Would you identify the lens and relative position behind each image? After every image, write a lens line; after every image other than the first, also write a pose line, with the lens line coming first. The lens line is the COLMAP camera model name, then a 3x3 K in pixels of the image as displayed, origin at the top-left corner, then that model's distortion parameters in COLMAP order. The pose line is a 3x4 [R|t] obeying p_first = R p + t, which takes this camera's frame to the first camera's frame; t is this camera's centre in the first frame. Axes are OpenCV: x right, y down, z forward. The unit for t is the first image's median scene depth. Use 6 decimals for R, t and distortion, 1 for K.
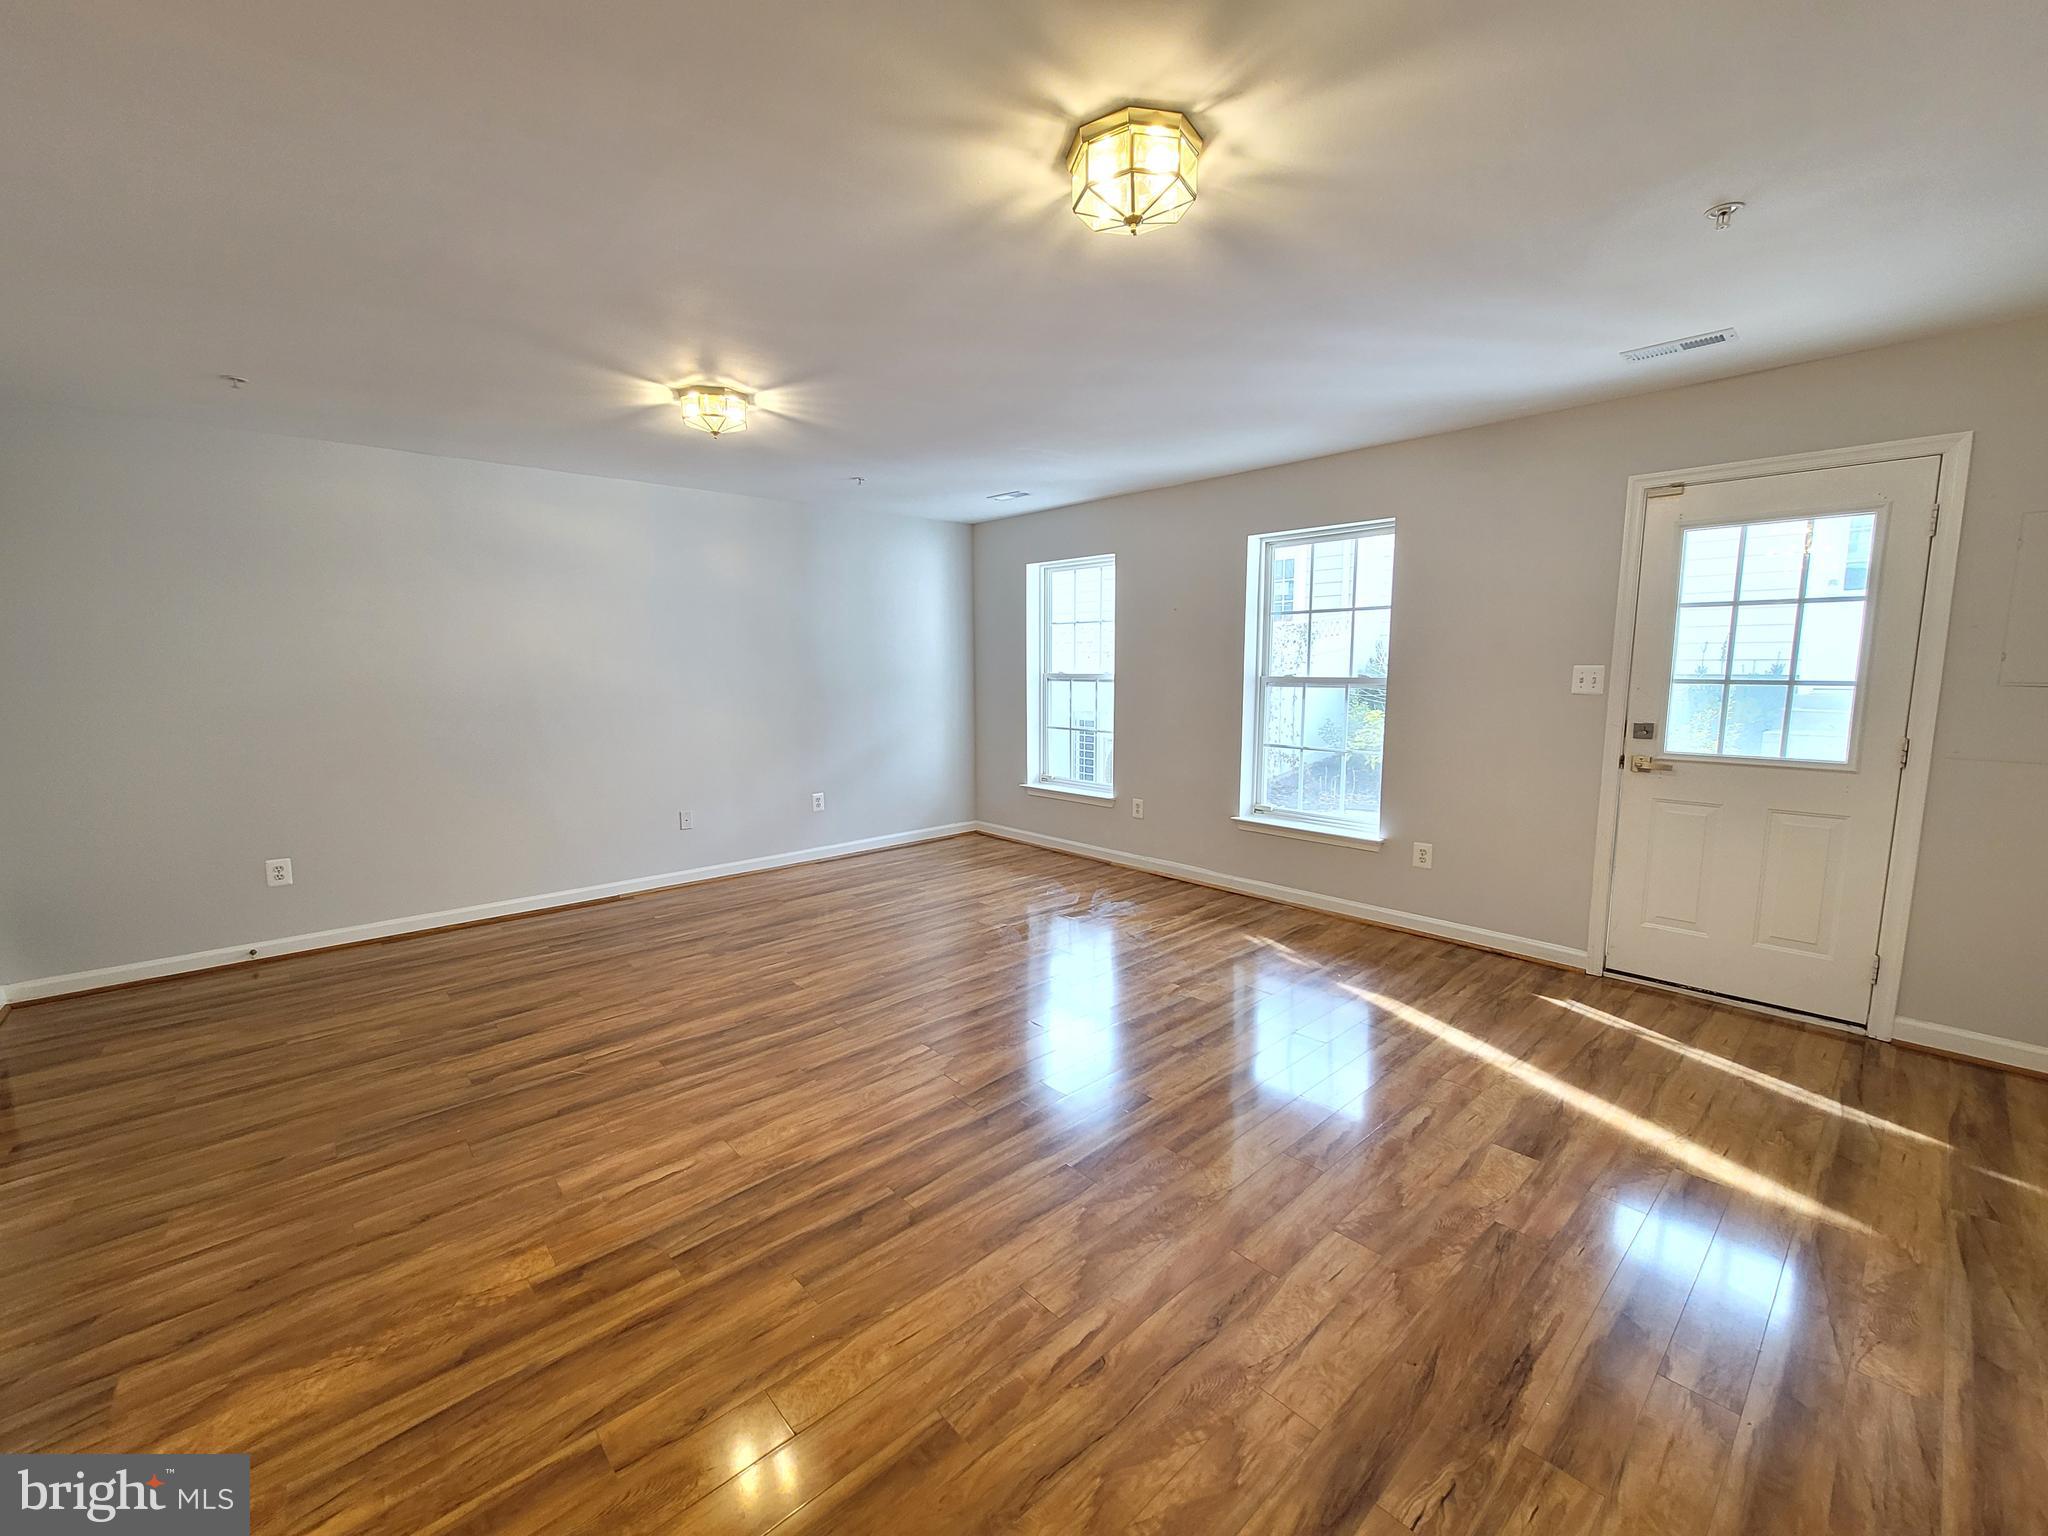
lens RADIAL K [[832.9, 0, 1014.7], [0, 832.9, 775.2], [0, 0, 1]] dist [-0.004395, 0.003970]
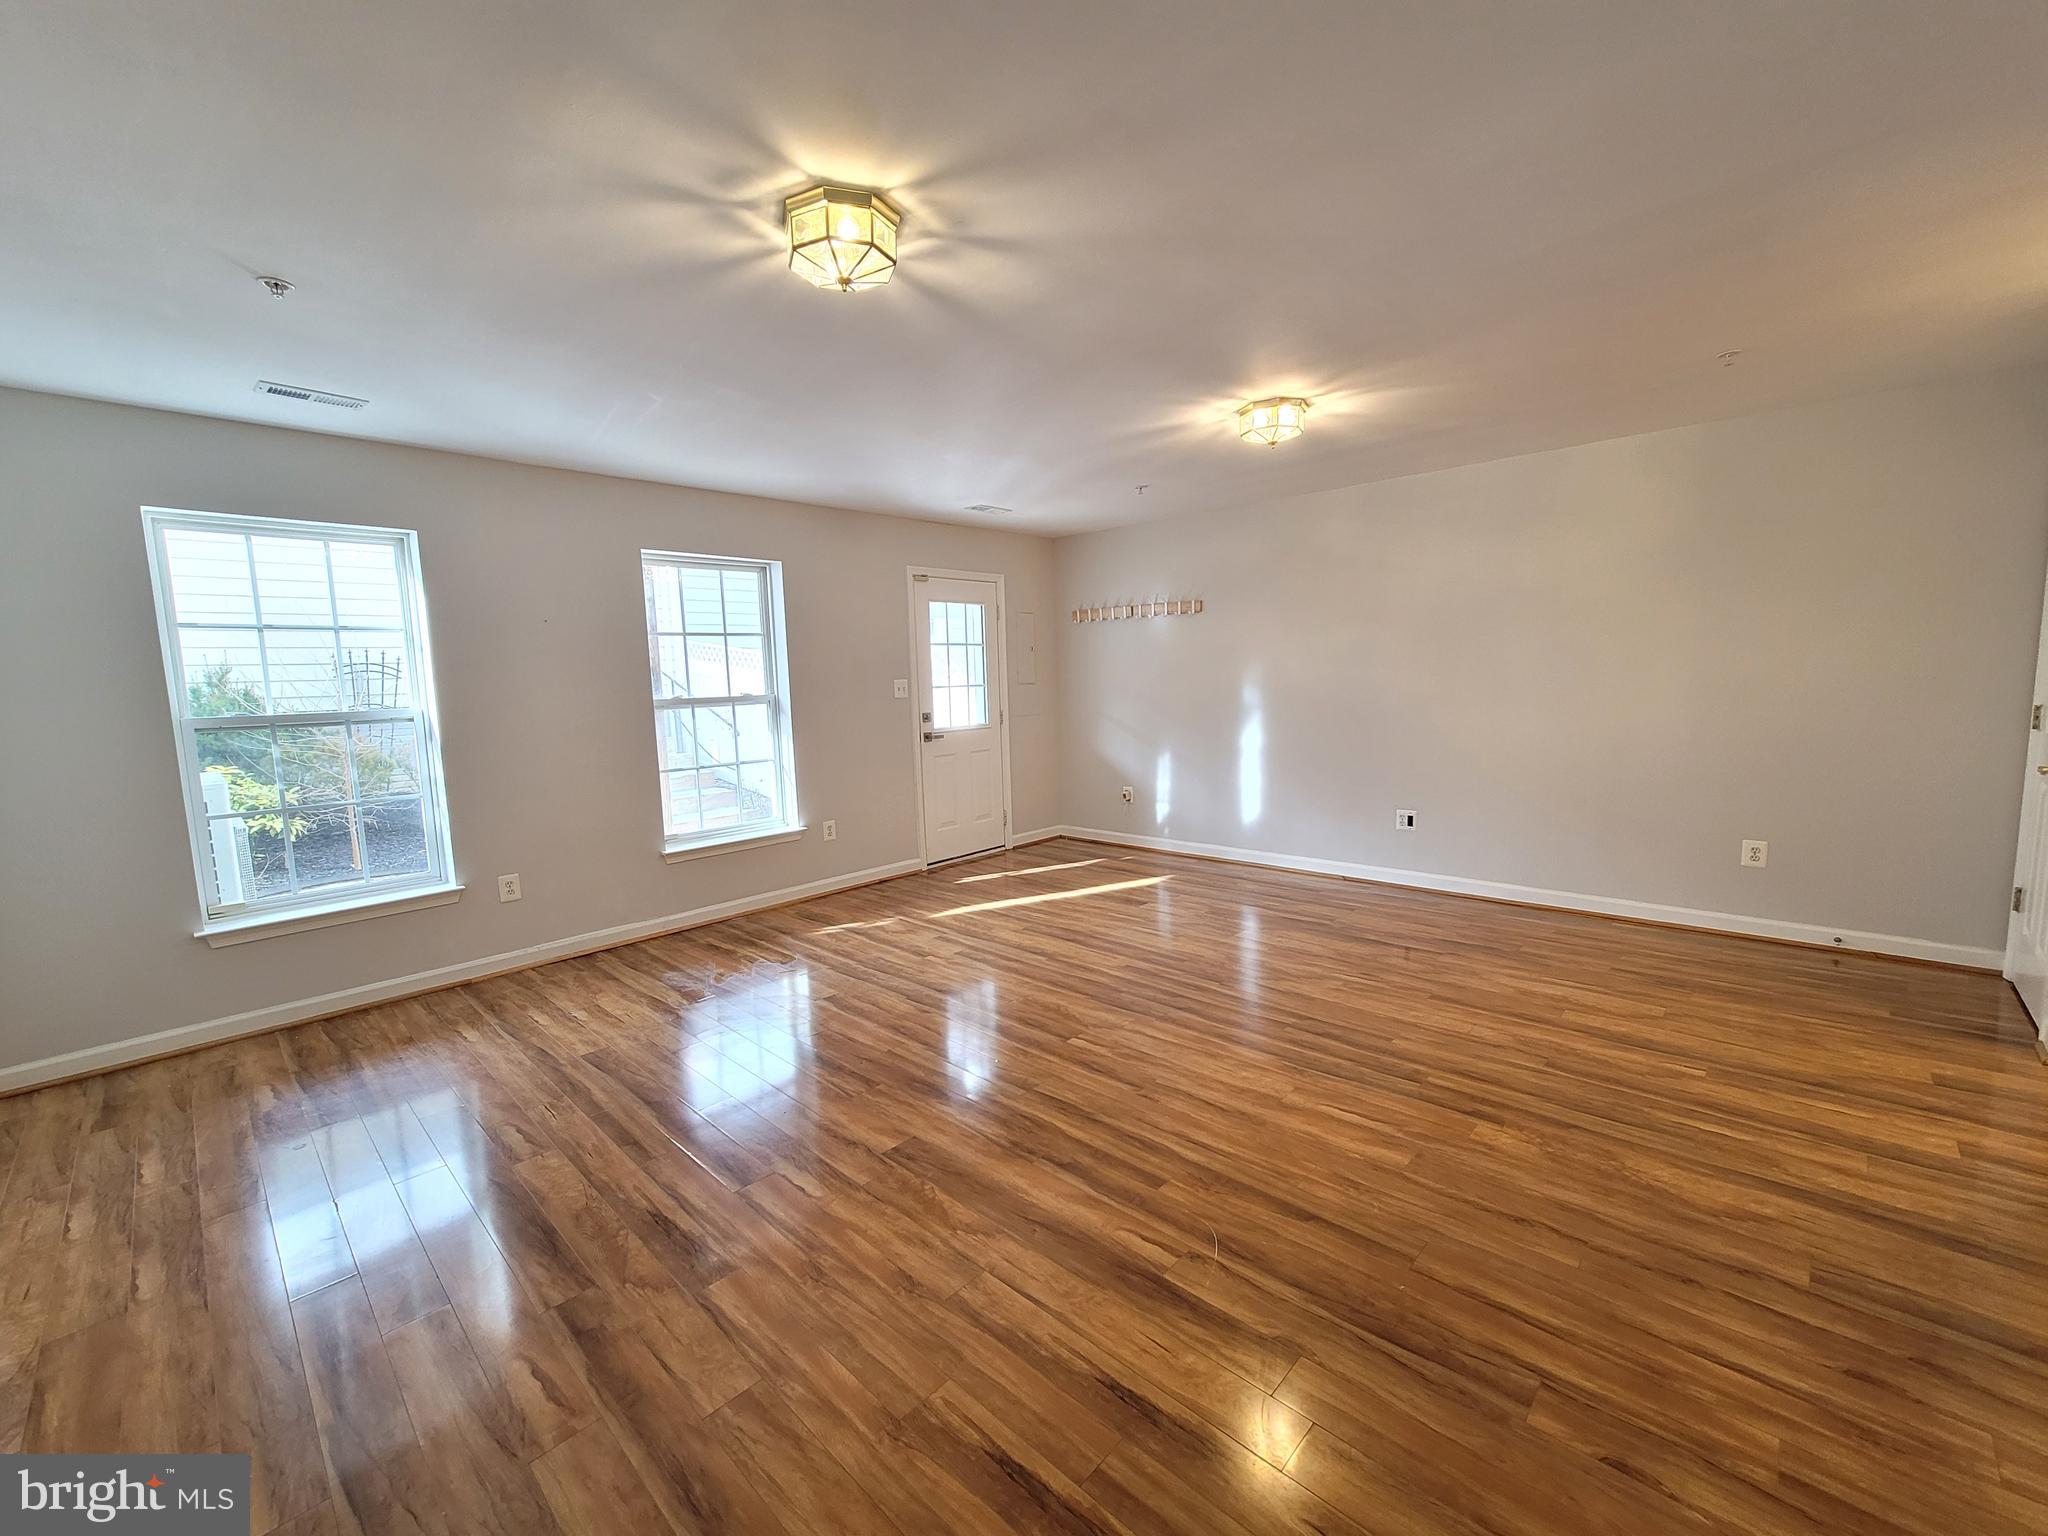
lens RADIAL K [[834.6, 0, 1015.6], [0, 834.6, 772.7], [0, 0, 1]] dist [-0.001545, -0.000772]
pose [[-0.073517, -0.106599, 0.991580, -1.001072], [0.166603, 0.978986, 0.117597, -0.118366], [-0.983280, 0.173846, -0.054213, 0.981380]]
